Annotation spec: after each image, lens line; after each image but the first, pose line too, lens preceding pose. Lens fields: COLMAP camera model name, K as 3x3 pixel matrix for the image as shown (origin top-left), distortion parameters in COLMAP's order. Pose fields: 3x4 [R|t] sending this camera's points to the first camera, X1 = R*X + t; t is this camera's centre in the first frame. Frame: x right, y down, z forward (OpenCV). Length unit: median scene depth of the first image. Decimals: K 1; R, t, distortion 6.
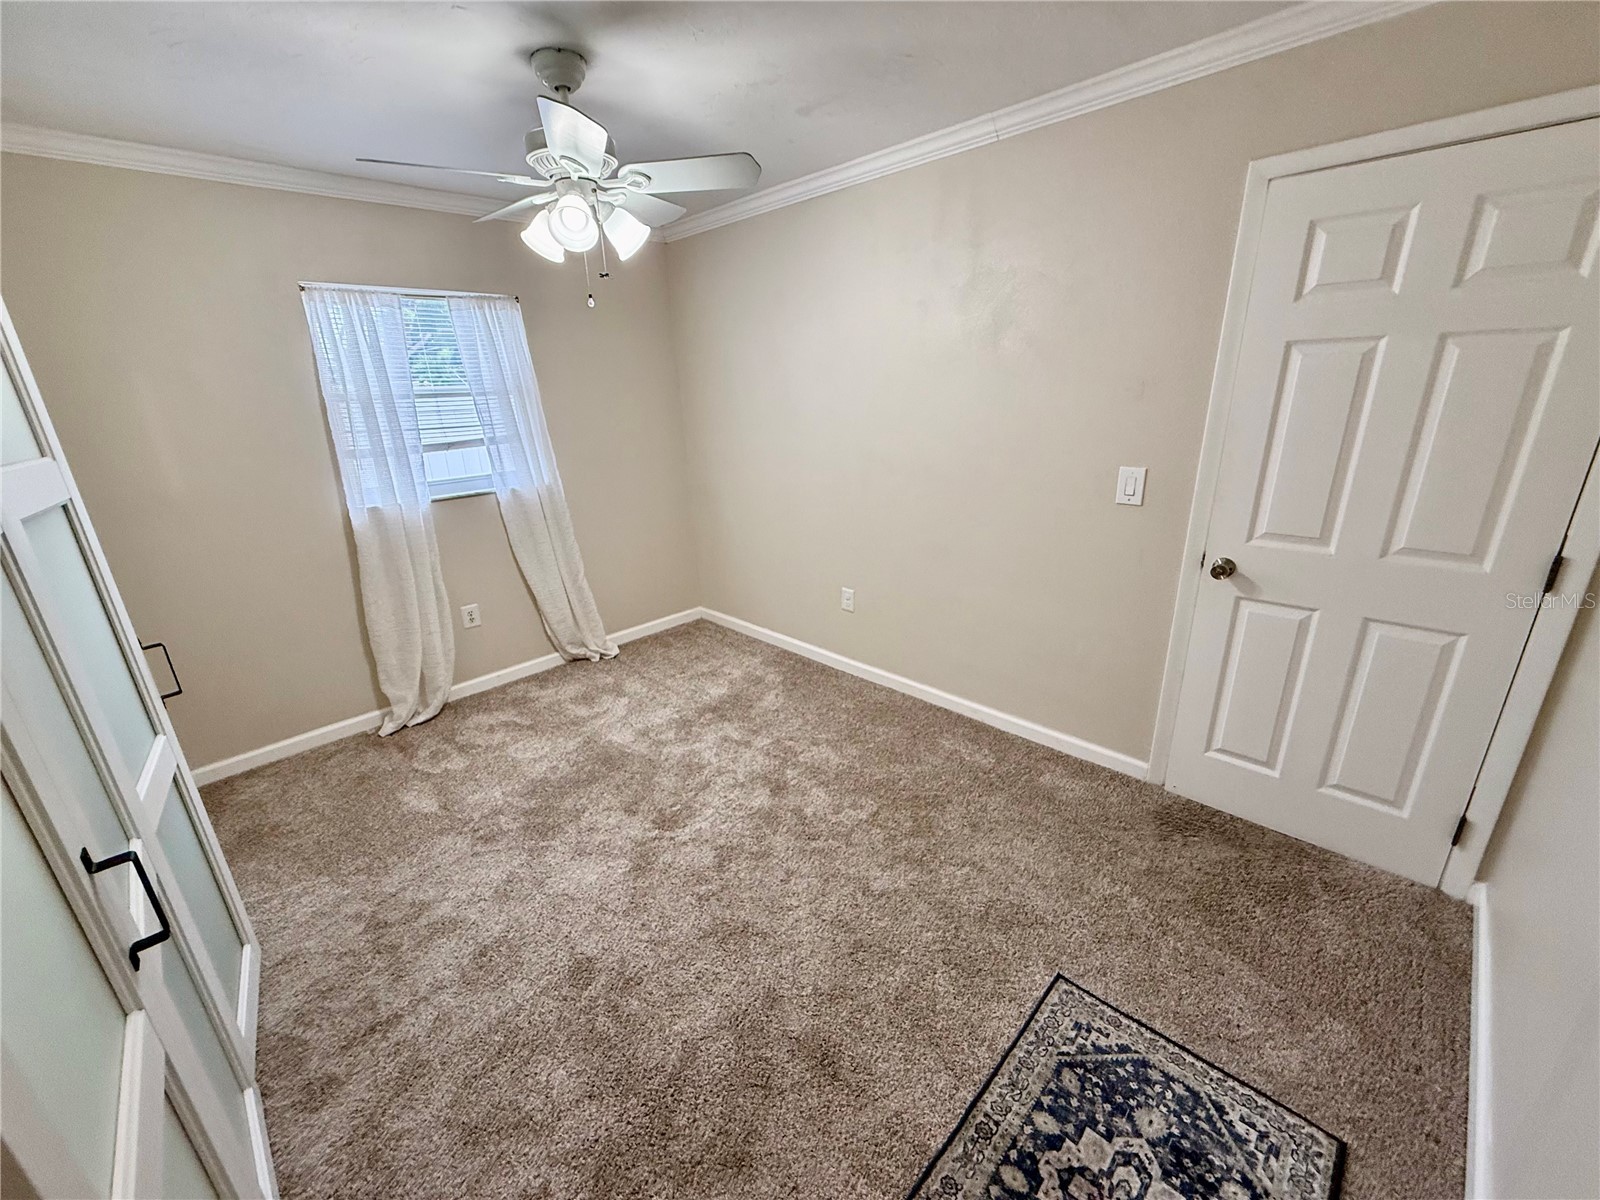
lens RADIAL K [[637.3, 0, 794.6], [0, 637.3, 598.3], [0, 0, 1]] dist [-0.000862, 0.000283]
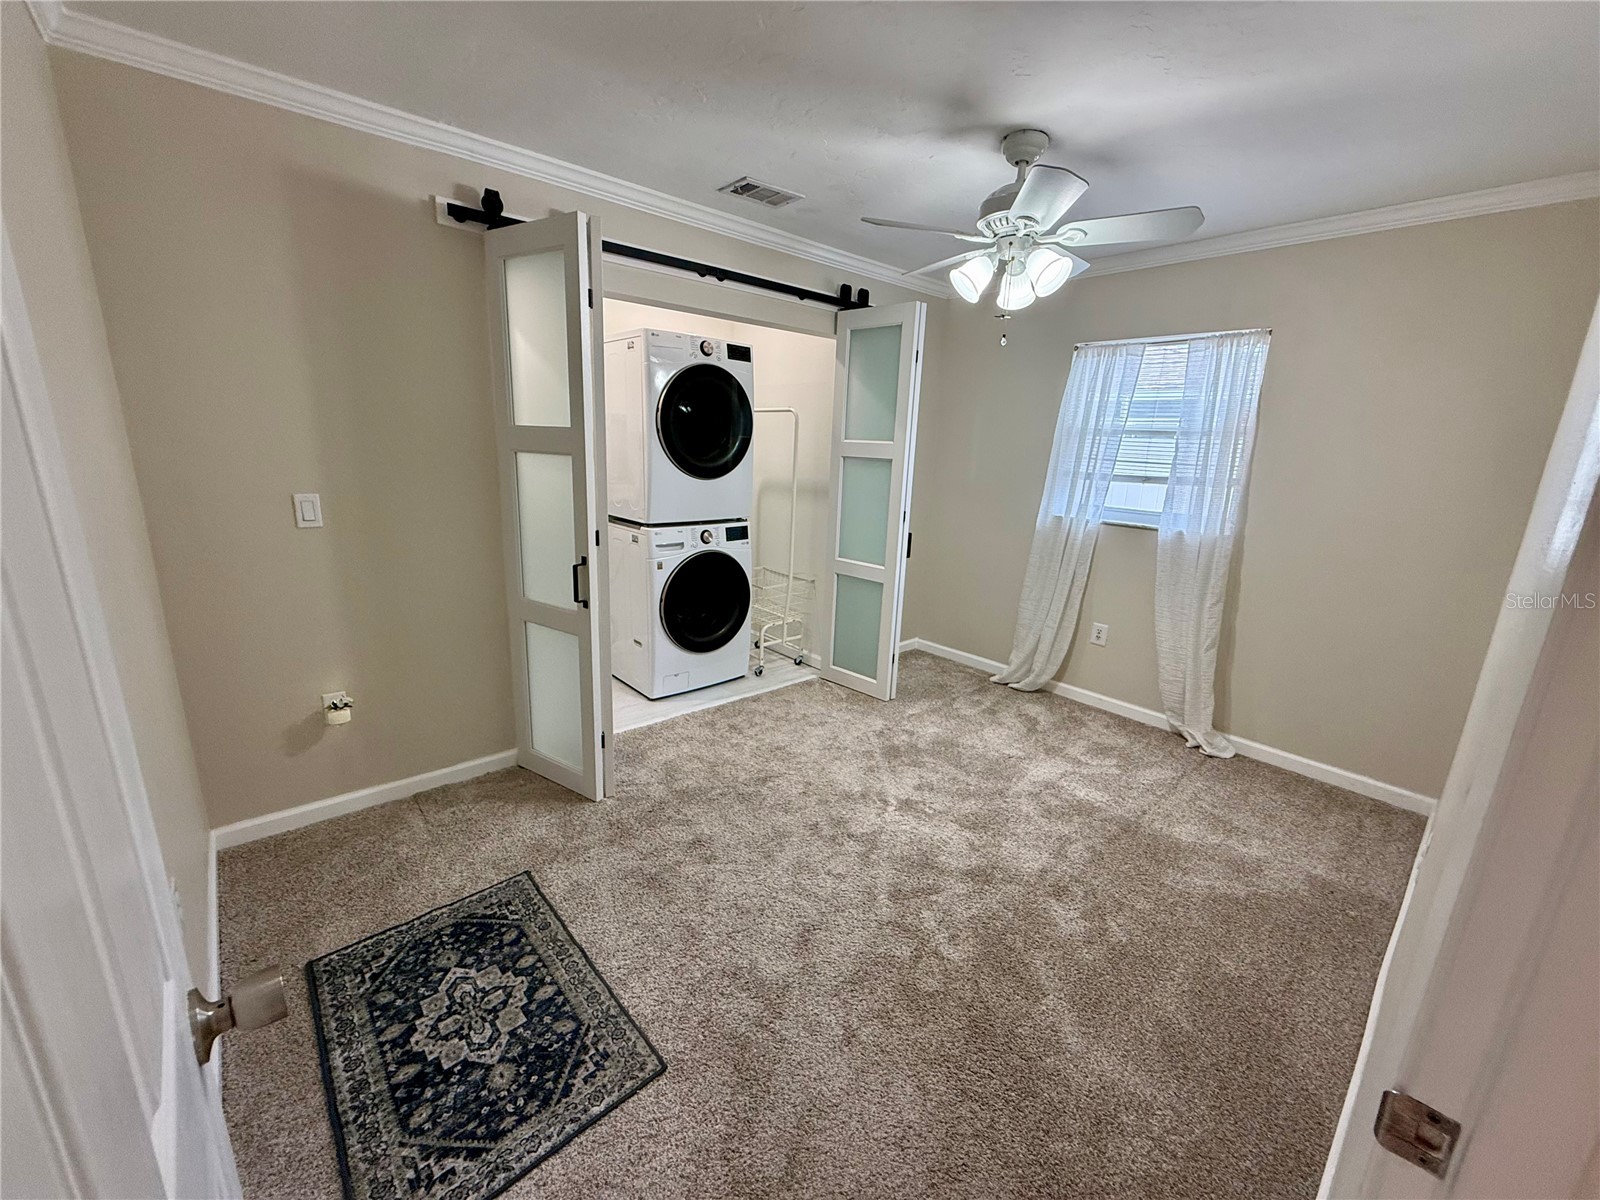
lens RADIAL K [[637.3, 0, 795.7], [0, 637.3, 598.5], [0, 0, 1]] dist [-0.000862, 0.000283]
pose [[-0.054848, 0.276779, -0.959367, 1.166758], [-0.356678, 0.891989, 0.277732, -0.308483], [0.932616, 0.357419, 0.049797, 0.984064]]
